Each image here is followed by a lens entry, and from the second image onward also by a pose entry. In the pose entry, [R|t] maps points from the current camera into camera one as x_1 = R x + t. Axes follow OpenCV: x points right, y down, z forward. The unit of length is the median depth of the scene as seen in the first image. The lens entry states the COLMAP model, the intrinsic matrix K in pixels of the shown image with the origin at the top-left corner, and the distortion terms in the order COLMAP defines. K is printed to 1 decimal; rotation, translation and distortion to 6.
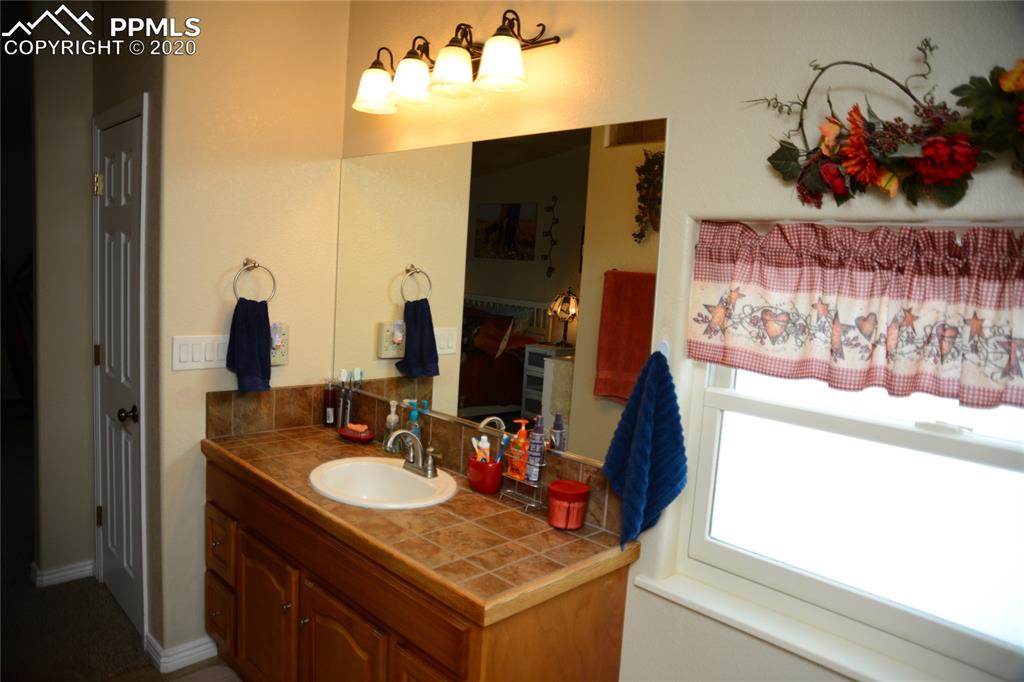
lens RADIAL K [[701.8, 0, 512.0], [0, 701.8, 341.0], [0, 0, 1]] dist [-0.131289, 0.116648]
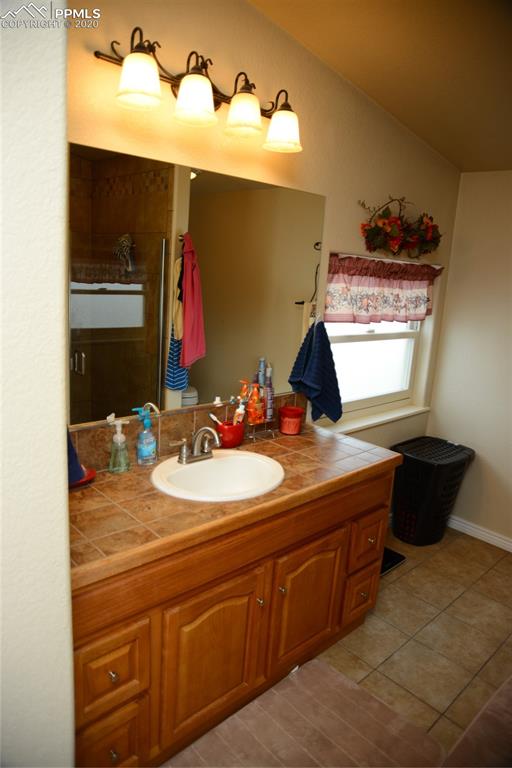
lens RADIAL K [[526.3, 0, 256.0], [0, 526.3, 384.0], [0, 0, 1]] dist [-0.131289, 0.116648]
pose [[0.004421, -0.264334, 0.964421, -1.010741], [0.041634, 0.963643, 0.263930, -0.169500], [-0.999123, 0.038986, 0.015265, 0.955612]]
